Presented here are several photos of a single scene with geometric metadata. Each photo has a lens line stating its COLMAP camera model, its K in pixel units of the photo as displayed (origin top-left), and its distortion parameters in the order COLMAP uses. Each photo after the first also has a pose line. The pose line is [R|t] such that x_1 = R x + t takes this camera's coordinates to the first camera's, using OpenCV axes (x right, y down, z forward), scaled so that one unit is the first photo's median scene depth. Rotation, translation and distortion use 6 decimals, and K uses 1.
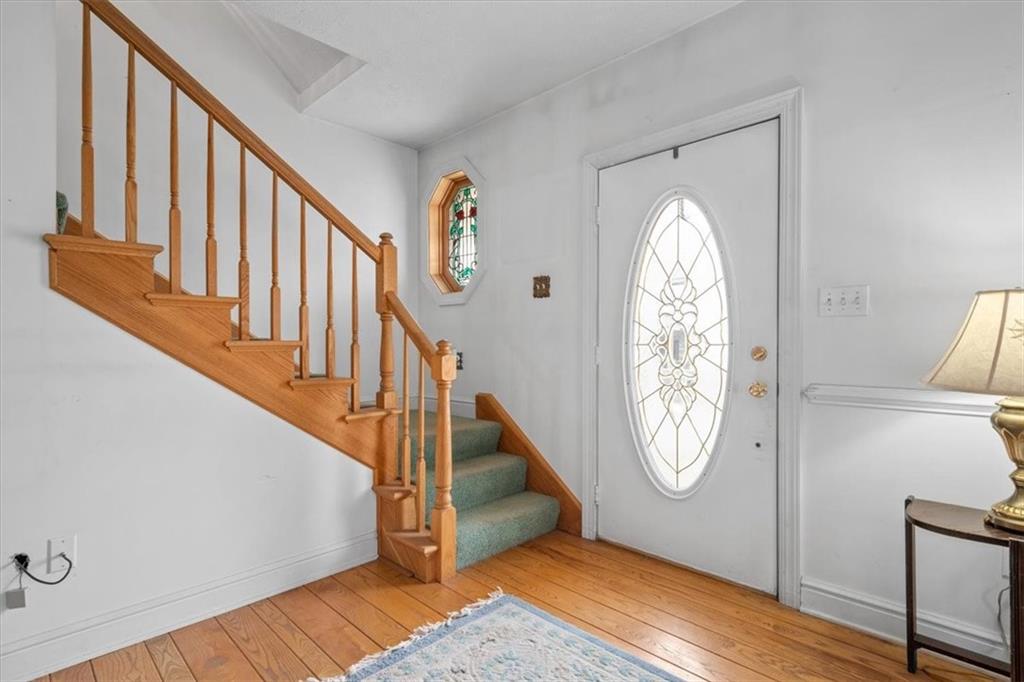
lens RADIAL K [[503.3, 0, 512.0], [0, 503.3, 341.0], [0, 0, 1]] dist [-0.001391, -0.000267]
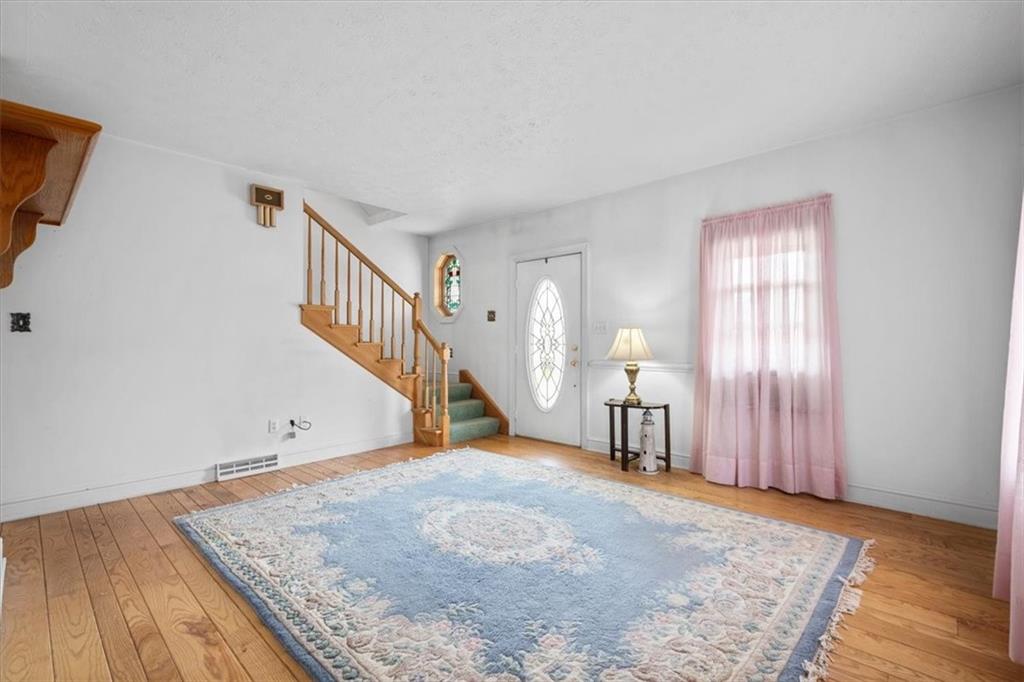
lens RADIAL K [[449.1, 0, 512.0], [0, 449.1, 341.0], [0, 0, 1]] dist [0.000071, -0.000056]
pose [[0.999272, 0.000937, 0.038126, 0.084787], [-0.000994, 0.999998, 0.001478, -0.010266], [-0.038125, -0.001515, 0.999272, -0.953566]]
